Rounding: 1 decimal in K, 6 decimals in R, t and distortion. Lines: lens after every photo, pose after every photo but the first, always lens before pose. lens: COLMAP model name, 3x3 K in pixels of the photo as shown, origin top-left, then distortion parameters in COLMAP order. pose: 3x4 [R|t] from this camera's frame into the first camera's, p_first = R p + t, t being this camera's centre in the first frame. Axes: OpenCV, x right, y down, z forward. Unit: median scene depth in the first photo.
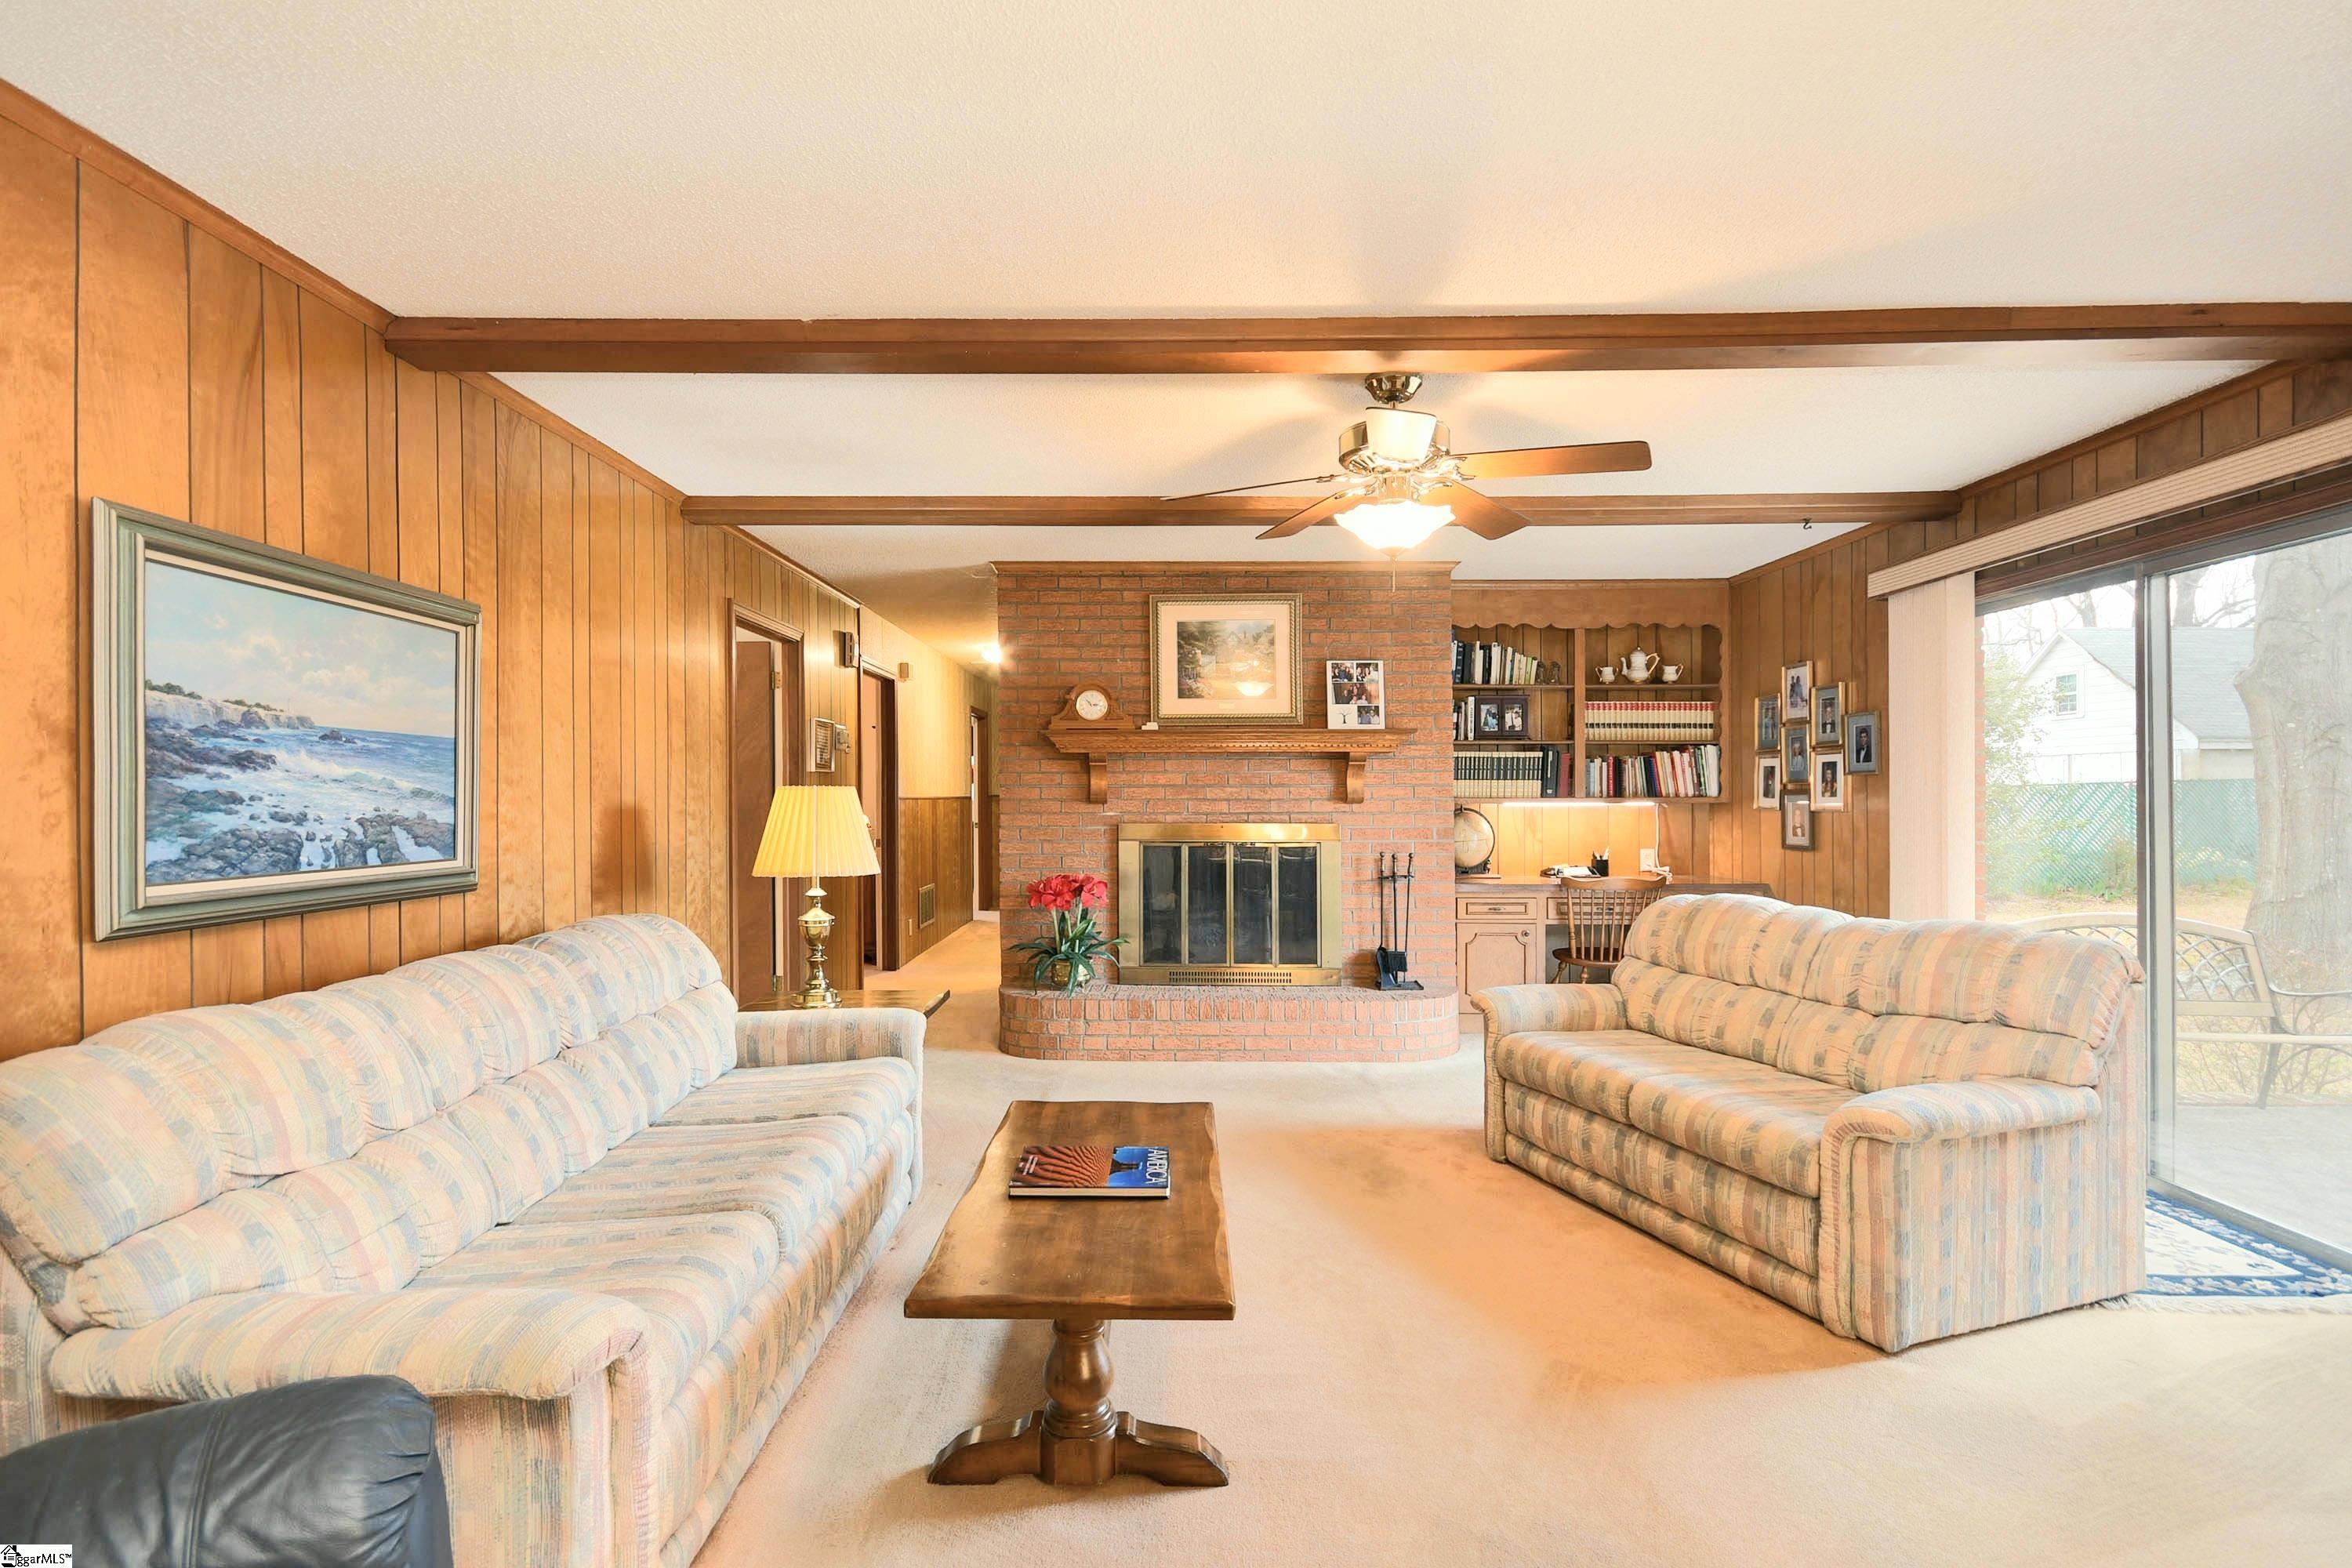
lens RADIAL K [[1073.1, 0, 1176.0], [0, 1073.1, 784.0], [0, 0, 1]] dist [0.001068, 0.000075]
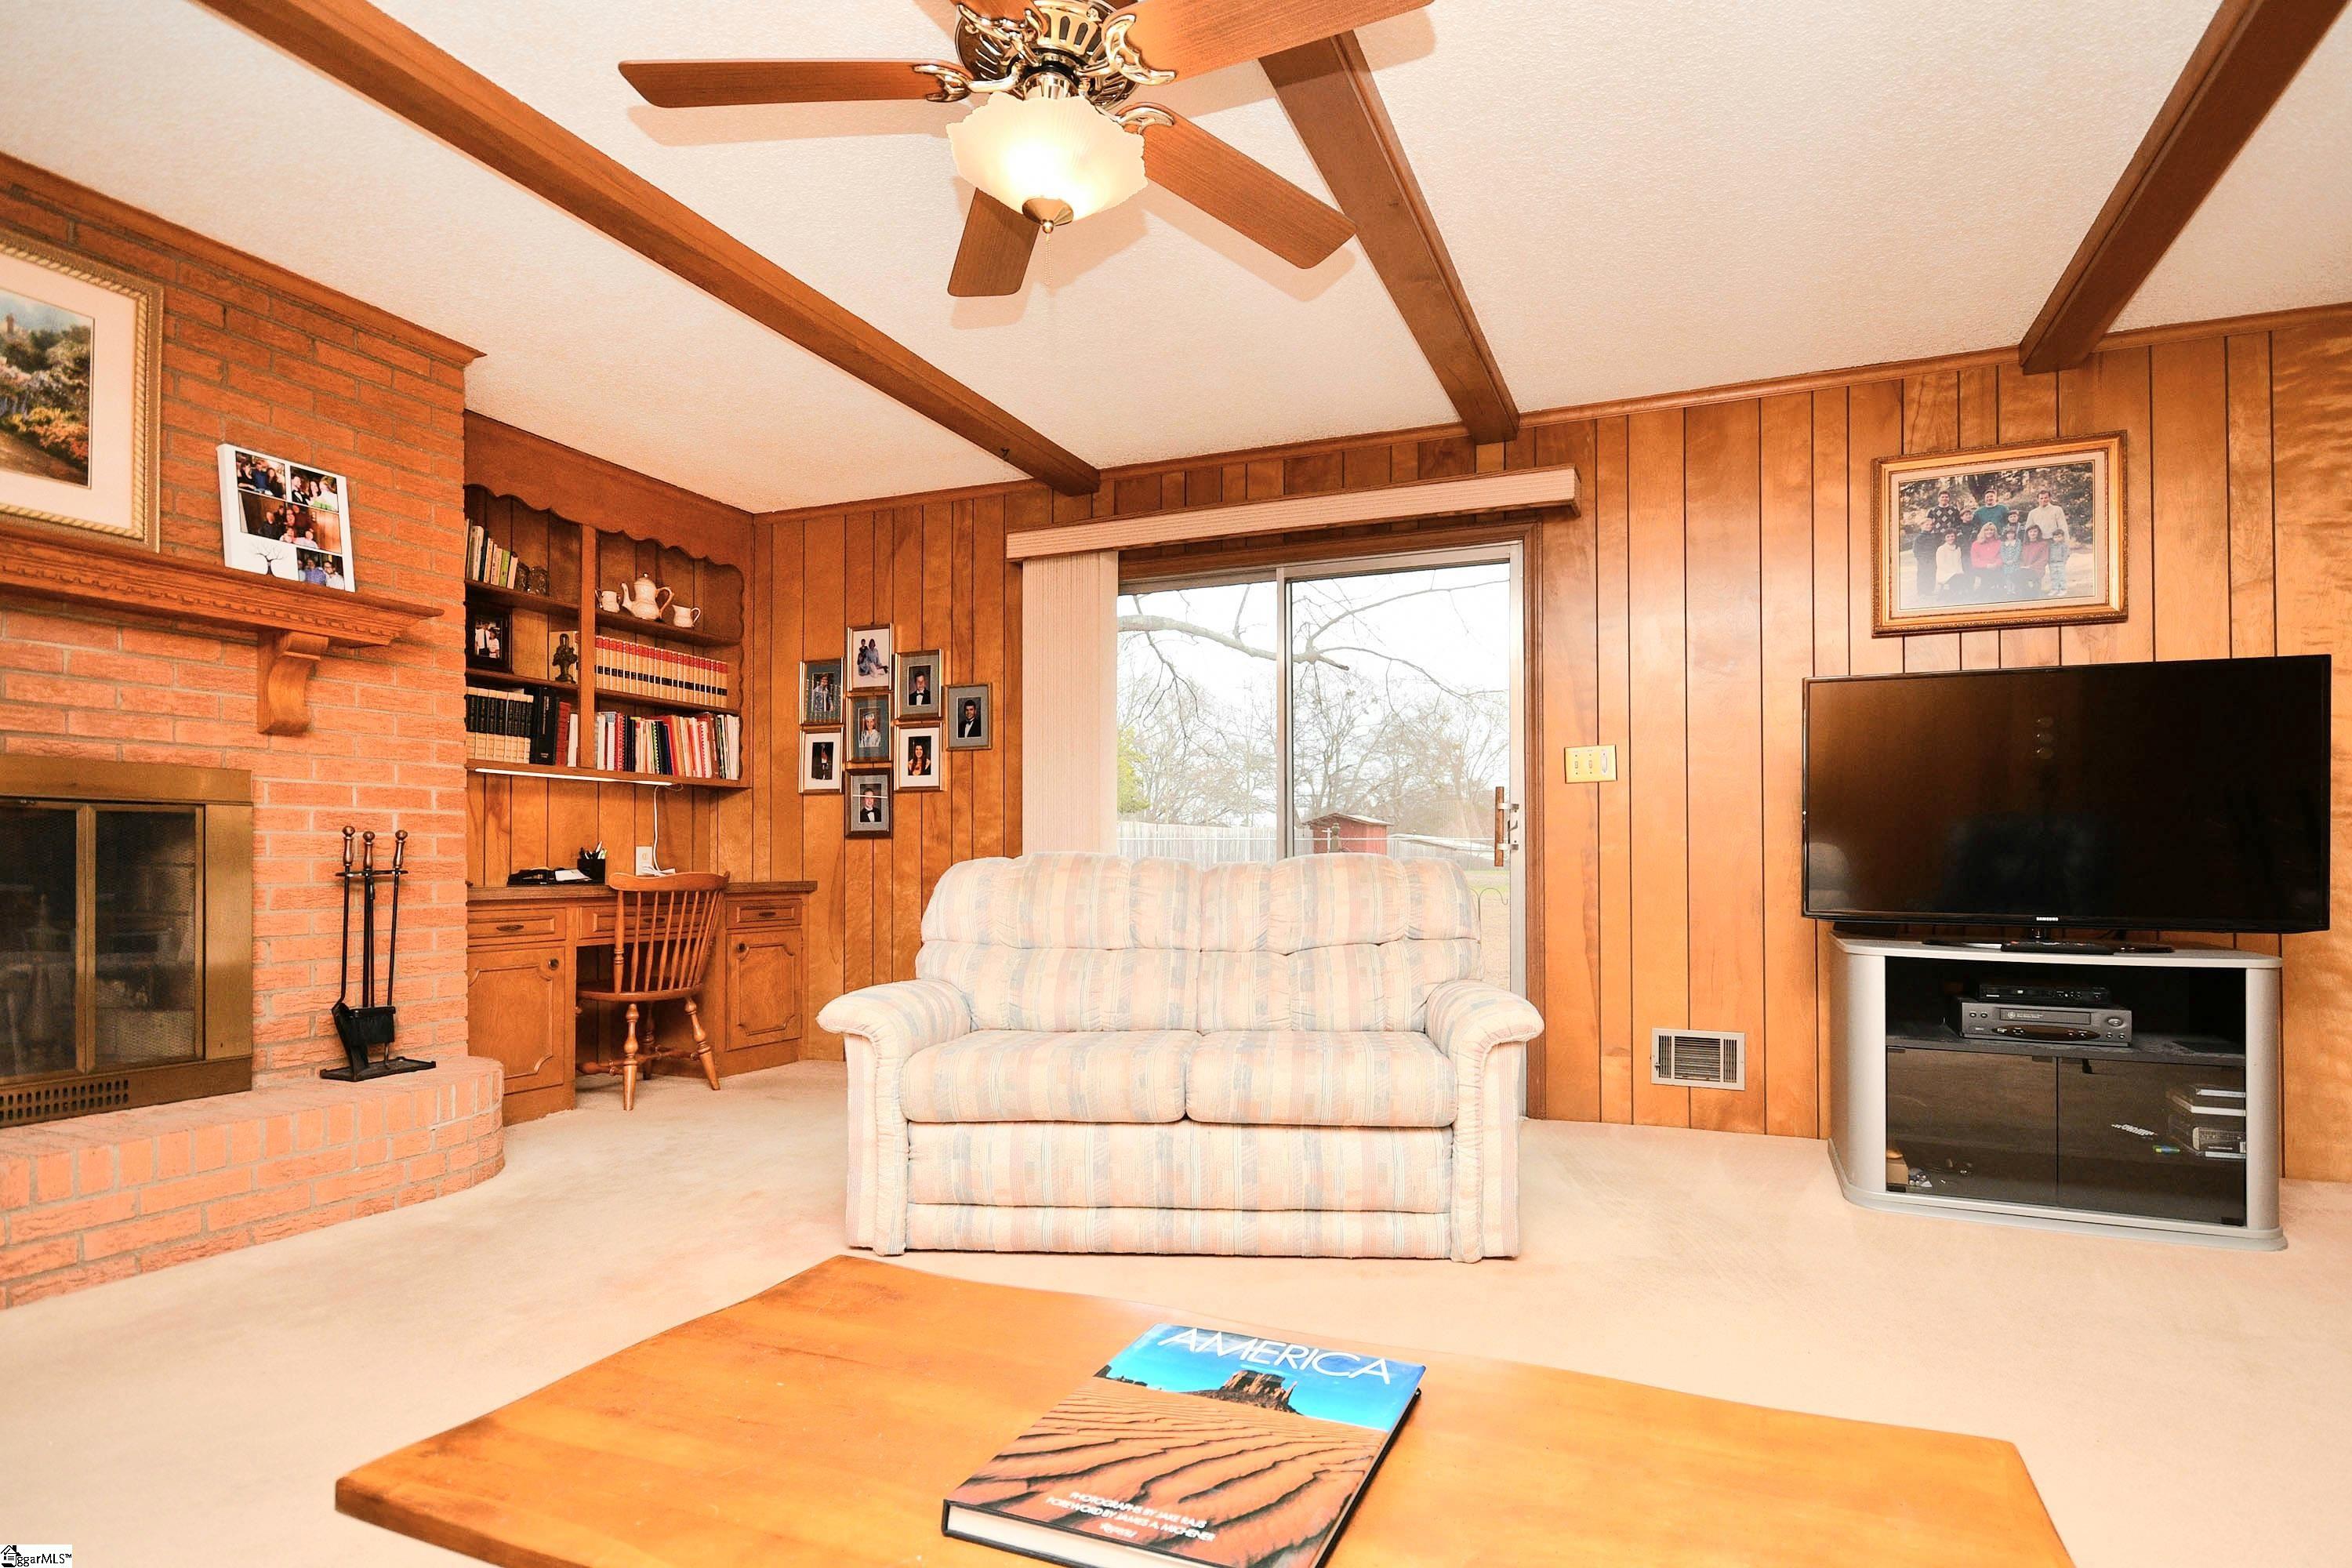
lens RADIAL K [[1167.1, 0, 1182.6], [0, 1167.1, 836.2], [0, 0, 1]] dist [0.041113, -0.026881]
pose [[0.375620, 0.026602, 0.926392, -0.205550], [-0.015156, 0.999631, -0.022559, 0.076408], [-0.926650, -0.005567, 0.375885, 0.392032]]
